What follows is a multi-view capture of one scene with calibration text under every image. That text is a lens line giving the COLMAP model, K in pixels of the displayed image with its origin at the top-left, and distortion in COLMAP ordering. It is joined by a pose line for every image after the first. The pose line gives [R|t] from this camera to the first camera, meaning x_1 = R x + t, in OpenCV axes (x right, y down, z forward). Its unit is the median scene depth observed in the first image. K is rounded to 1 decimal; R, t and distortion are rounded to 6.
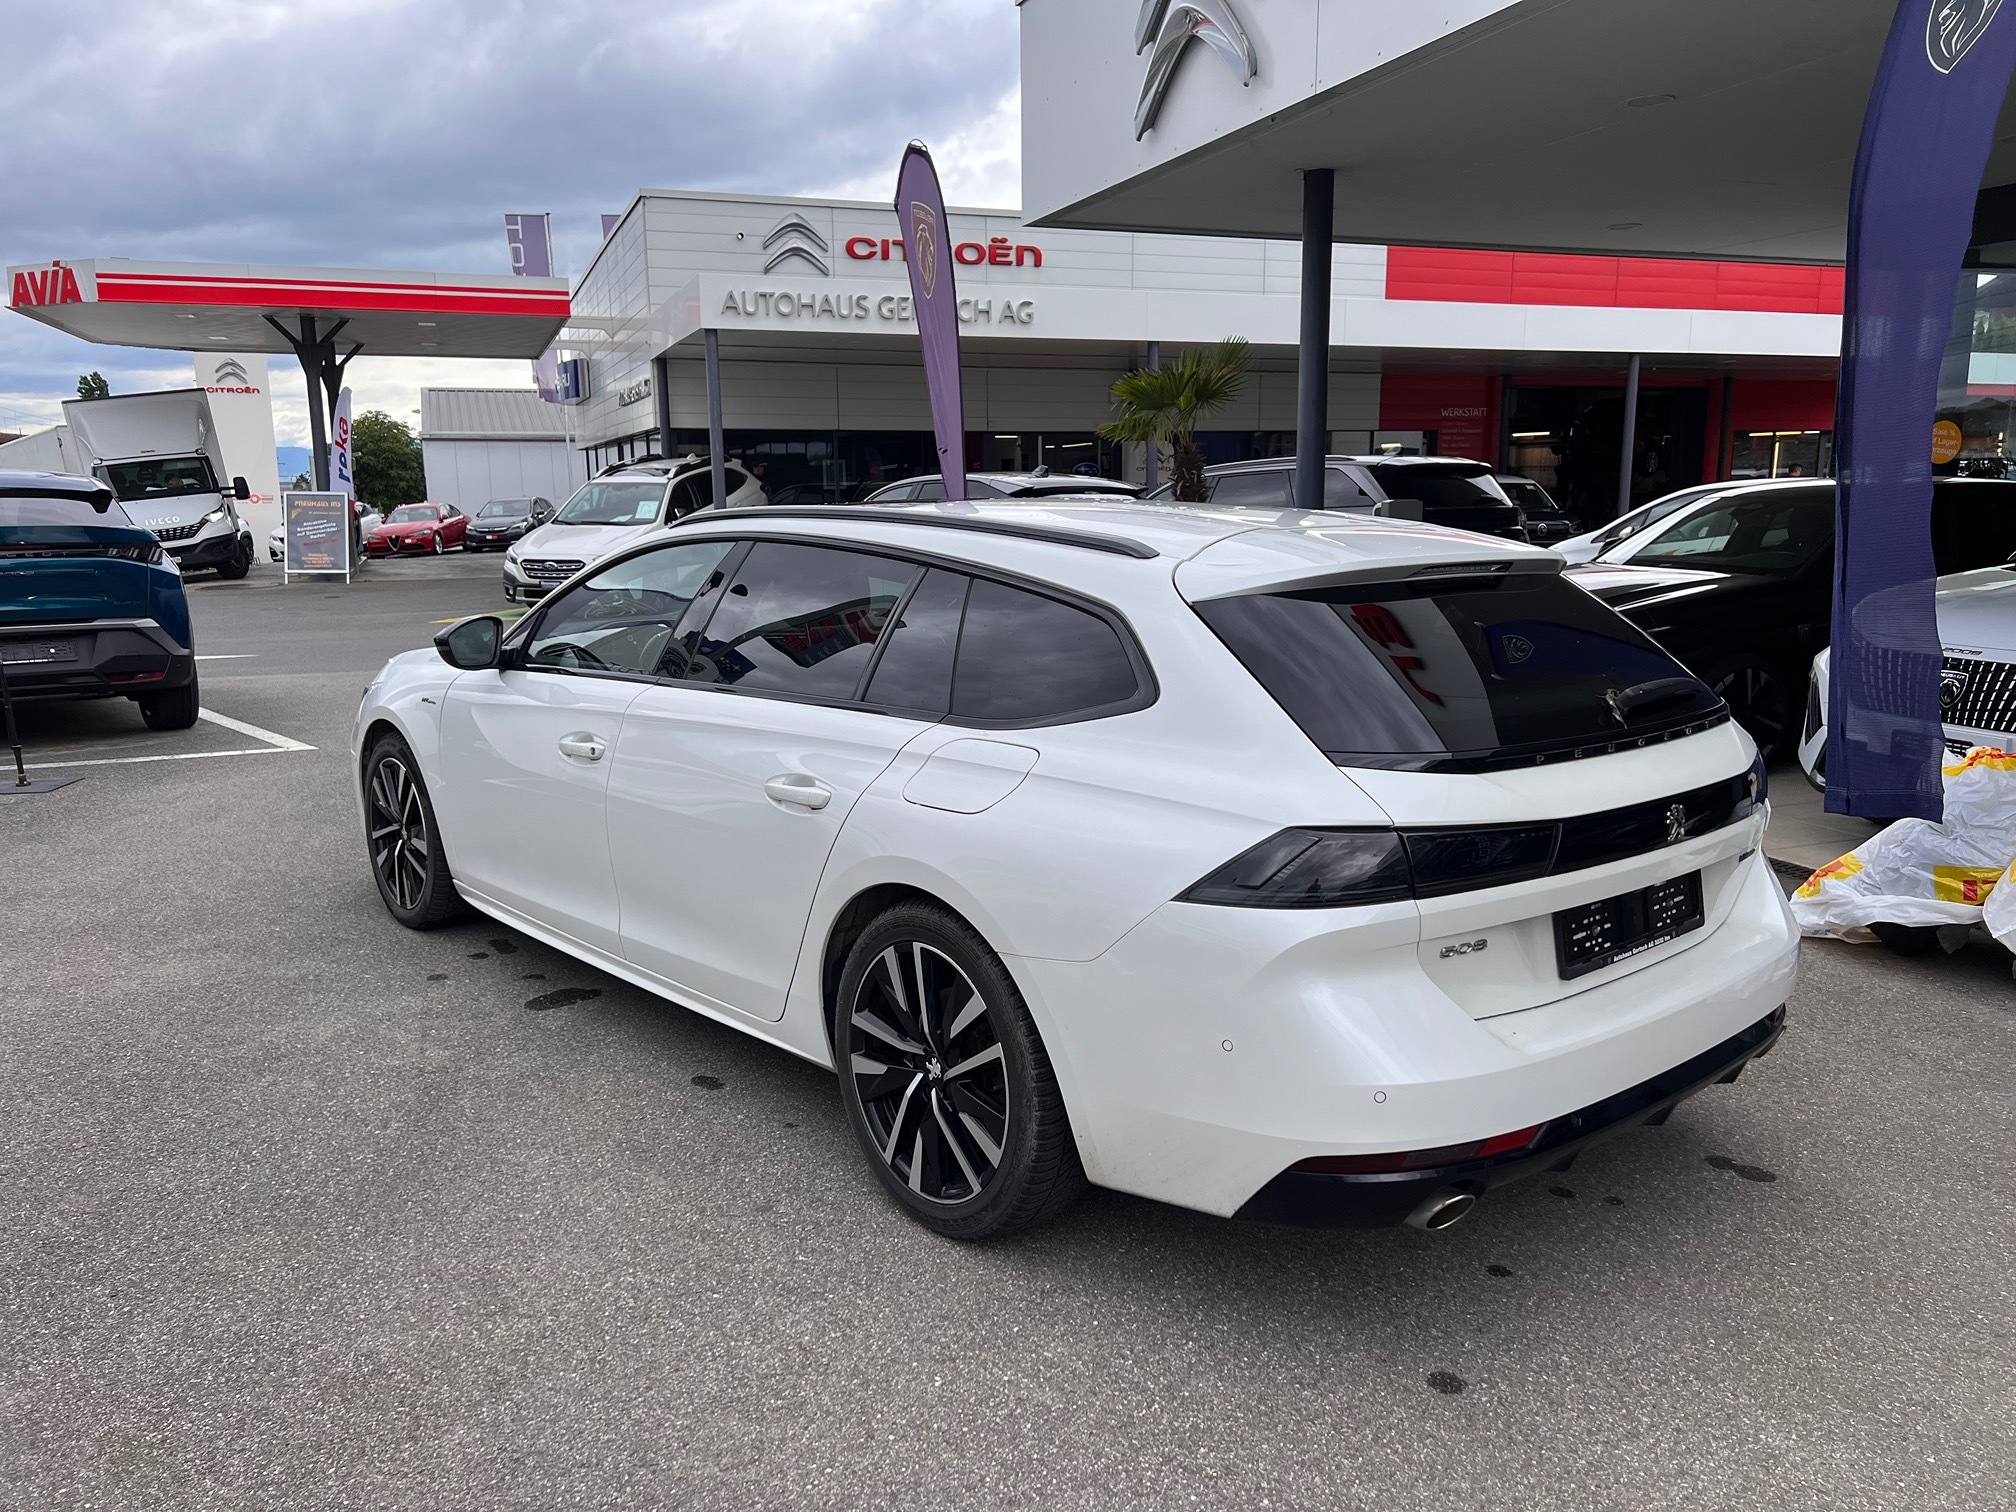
lens RADIAL K [[1500.6, 0, 1008.0], [0, 1500.6, 756.0], [0, 0, 1]] dist [0.083771, -0.095239]
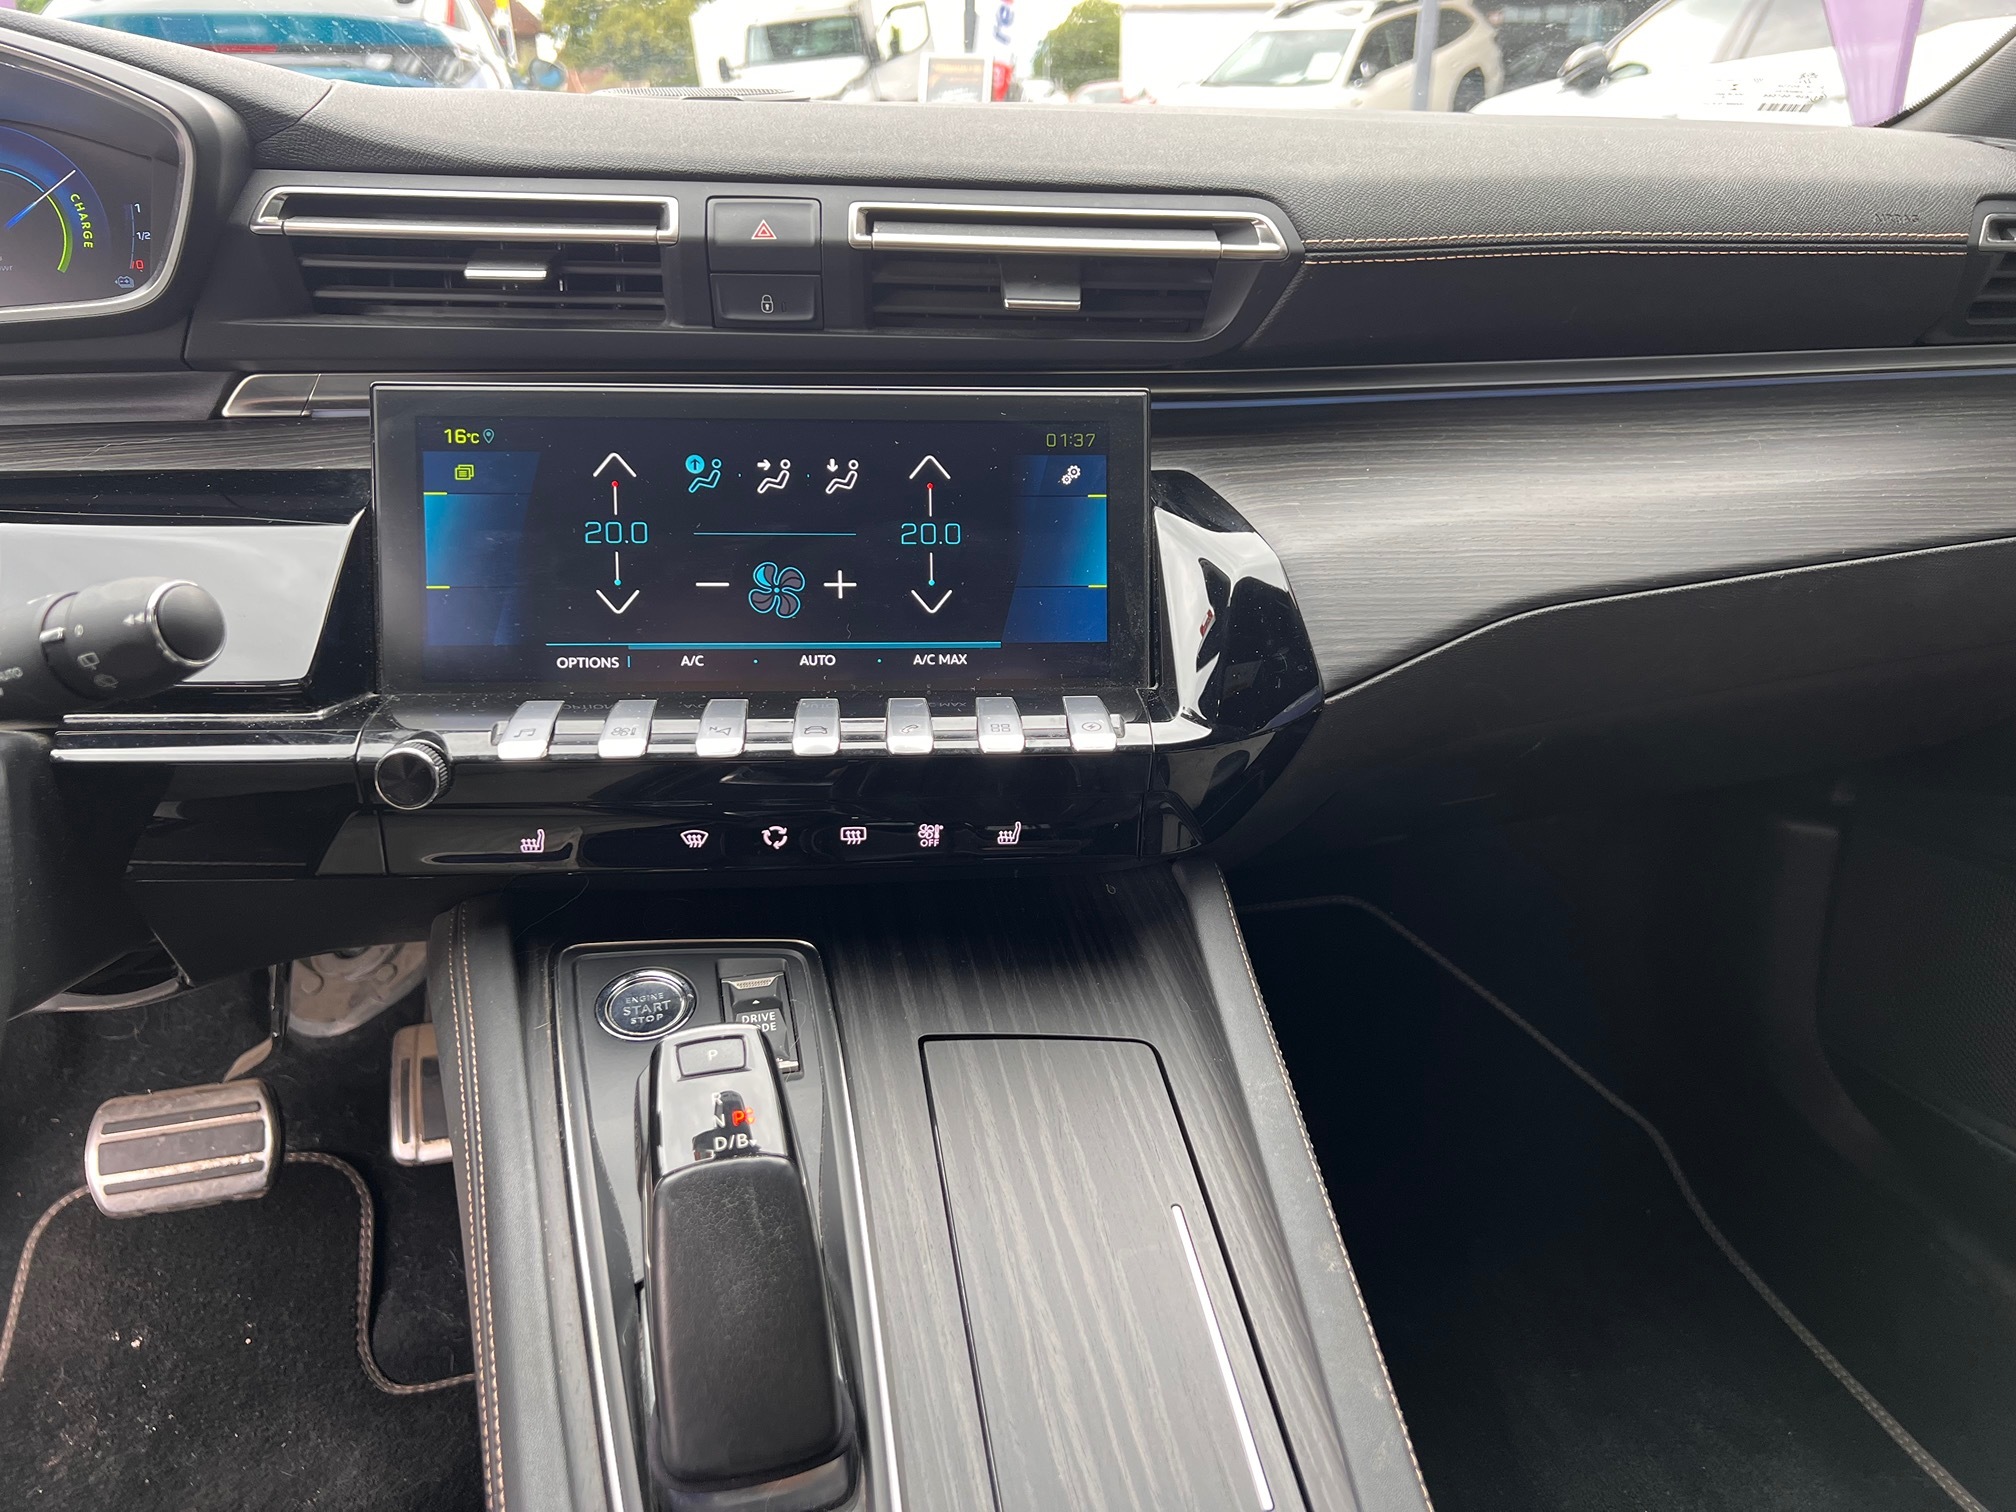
lens RADIAL K [[1500.6, 0, 1008.0], [0, 1500.6, 756.0], [0, 0, 1]] dist [0.083771, -0.095239]
pose [[0.899683, 0.177415, -0.398866, -0.018057], [-0.076636, 0.963691, 0.255788, -0.013532], [0.429764, -0.199561, 0.880613, 0.182669]]
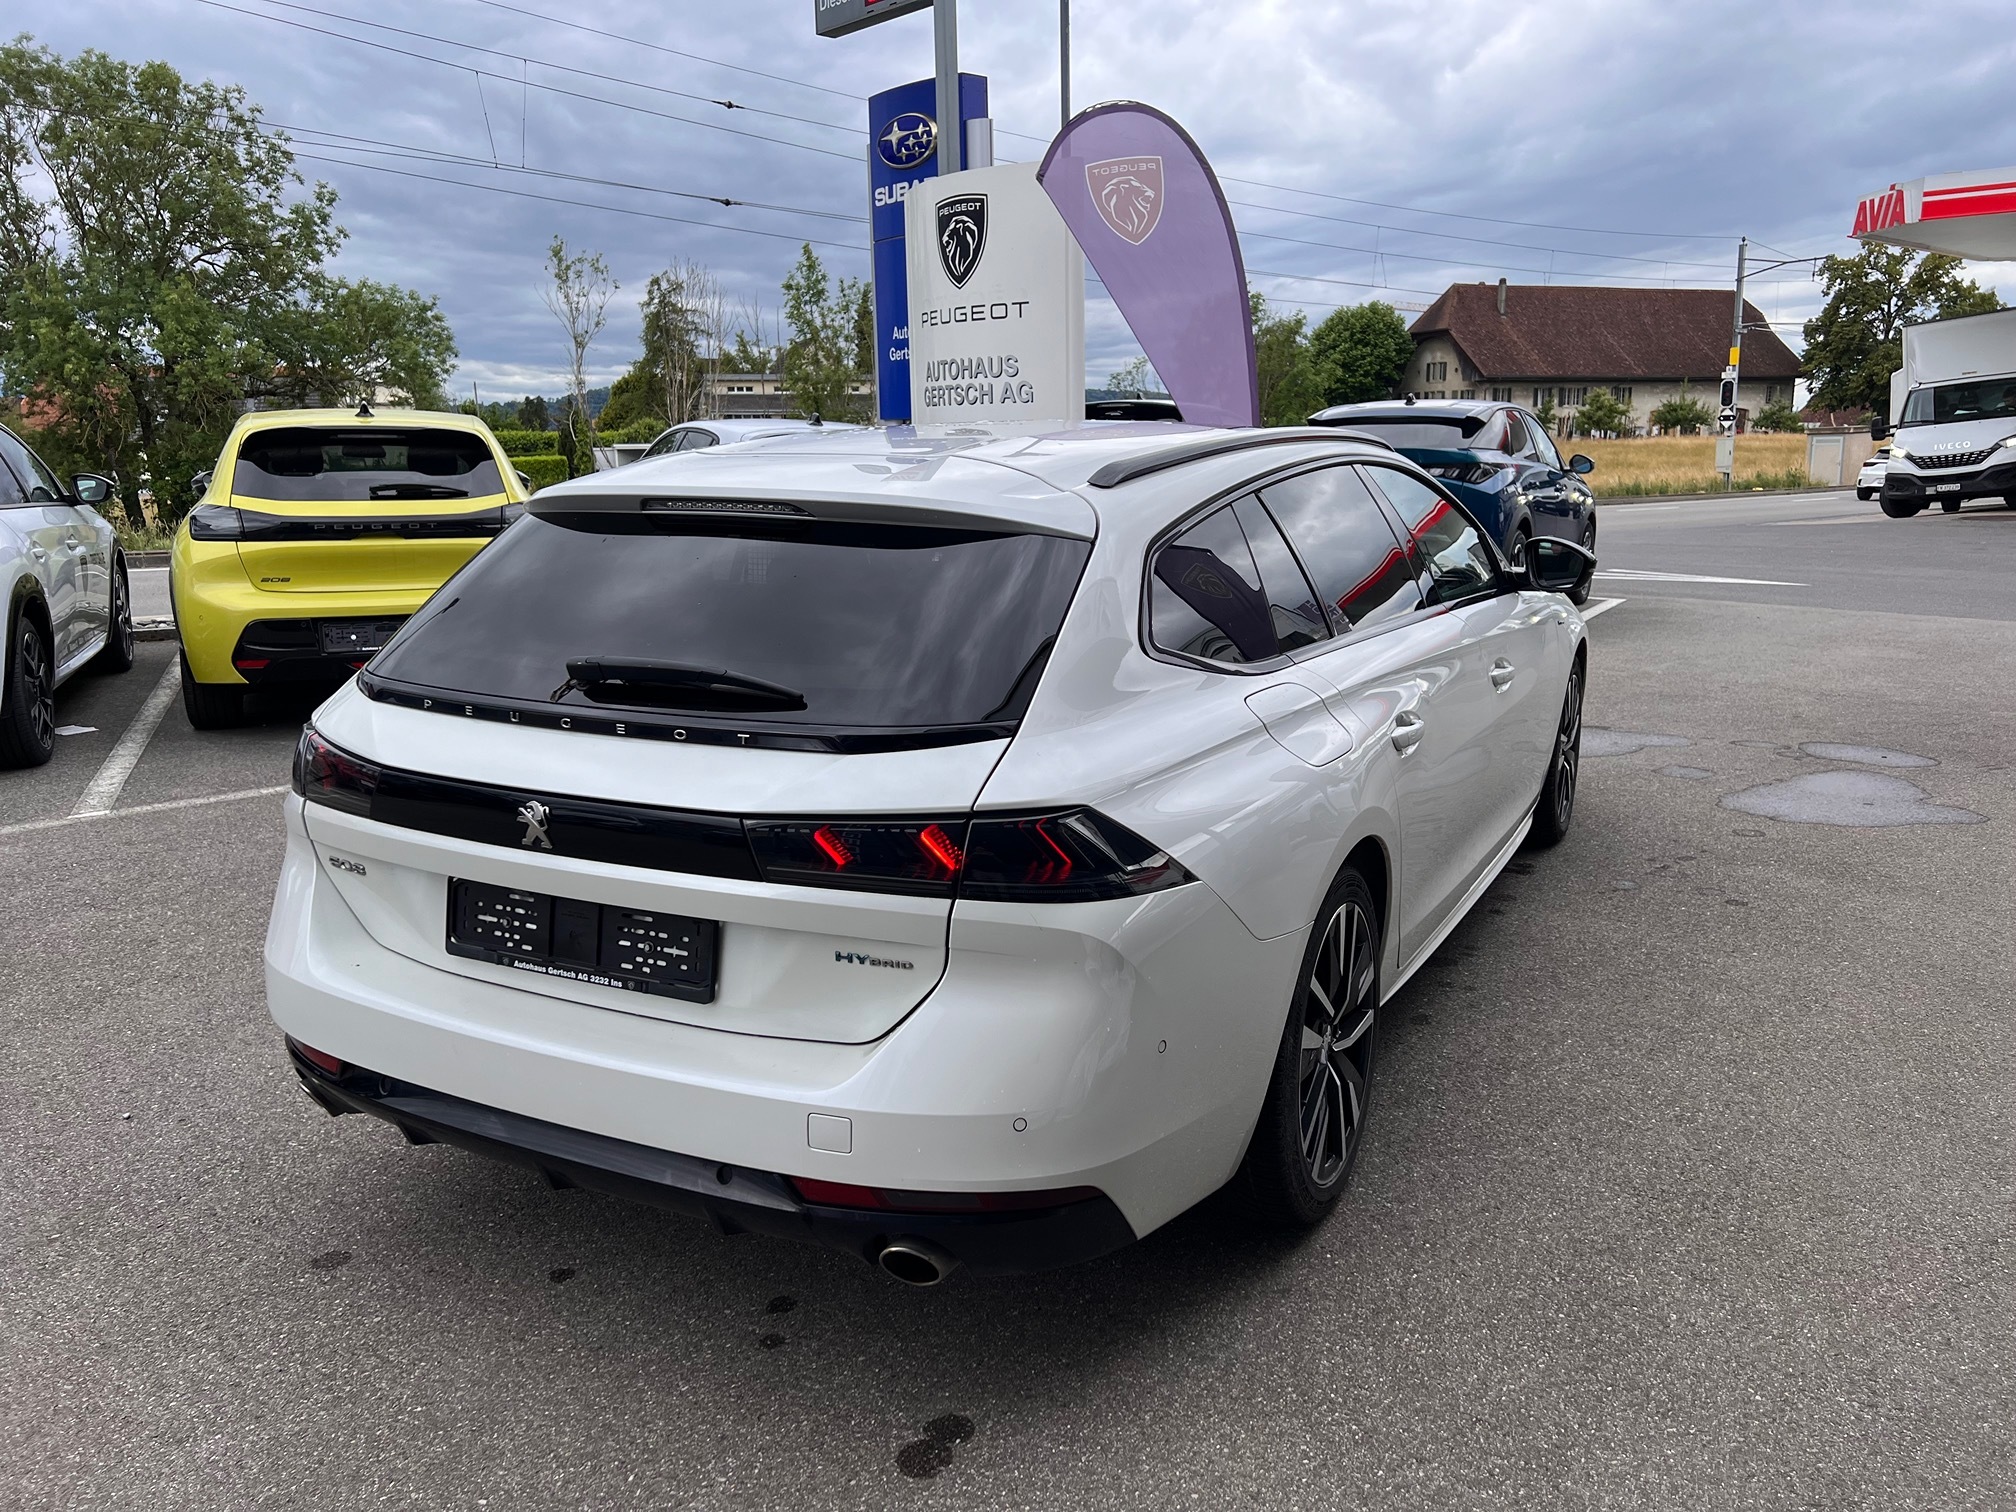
lens RADIAL K [[1500.6, 0, 1008.0], [0, 1500.6, 756.0], [0, 0, 1]] dist [0.083771, -0.095239]
pose [[0.362412, 0.190797, -0.912280, 0.141949], [-0.147453, 0.978232, 0.146014, -0.016511], [0.920280, 0.081601, 0.382657, 0.103801]]
